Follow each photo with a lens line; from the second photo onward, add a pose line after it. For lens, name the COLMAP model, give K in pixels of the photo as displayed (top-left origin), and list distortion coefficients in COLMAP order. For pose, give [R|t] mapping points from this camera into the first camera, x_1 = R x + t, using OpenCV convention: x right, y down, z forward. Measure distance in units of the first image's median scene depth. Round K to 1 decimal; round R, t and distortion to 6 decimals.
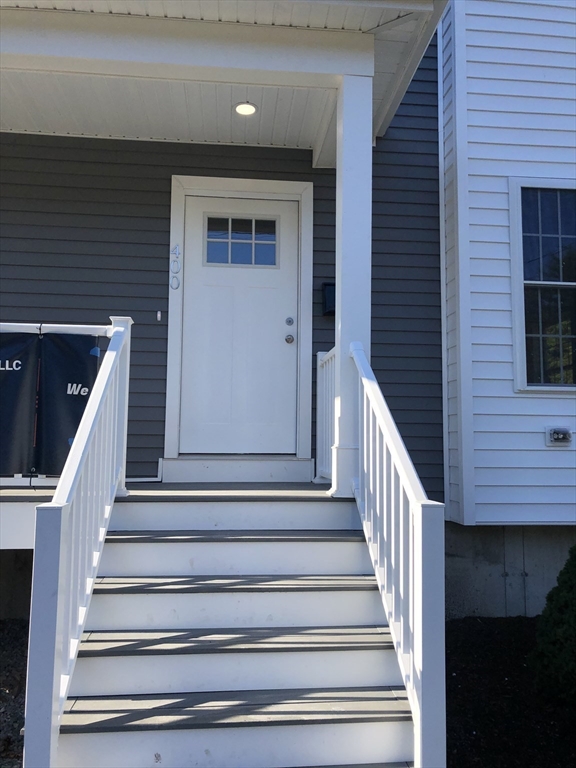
lens RADIAL K [[624.1, 0, 288.0], [0, 624.1, 384.0], [0, 0, 1]] dist [0.001580, 0.001530]
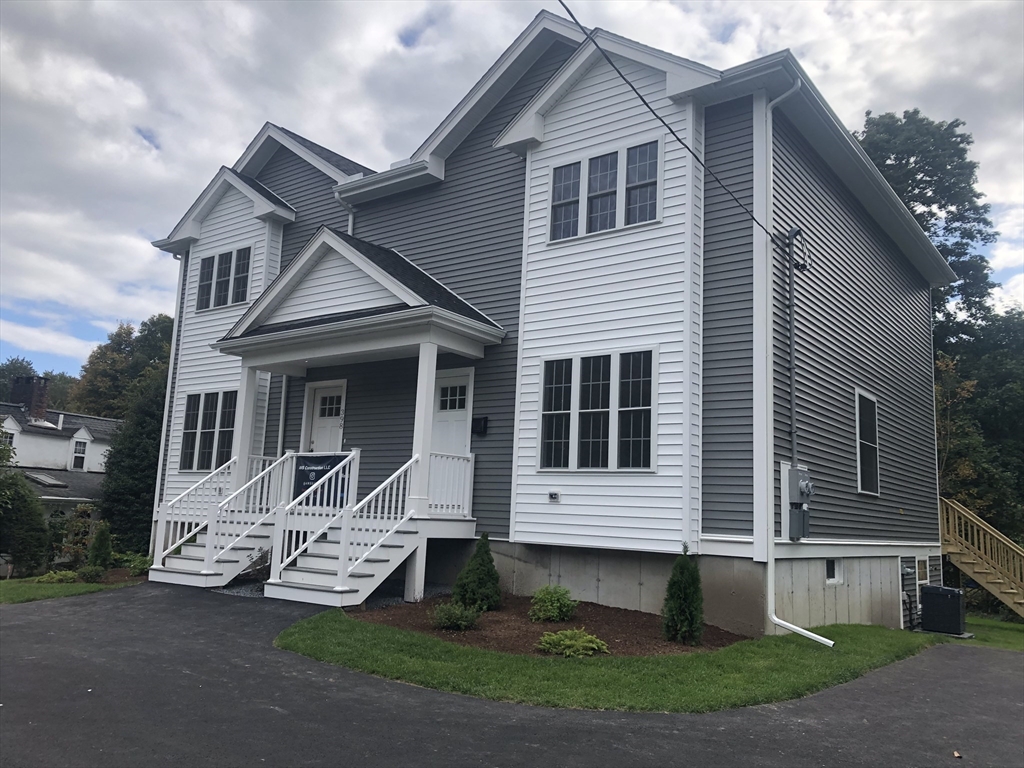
lens RADIAL K [[832.2, 0, 516.2], [0, 832.2, 369.0], [0, 0, 1]] dist [0.001580, 0.001530]
pose [[0.733624, -0.093515, -0.673090, 1.998838], [0.023418, 0.993377, -0.112489, -0.015635], [0.679152, 0.066762, 0.730955, -0.874560]]
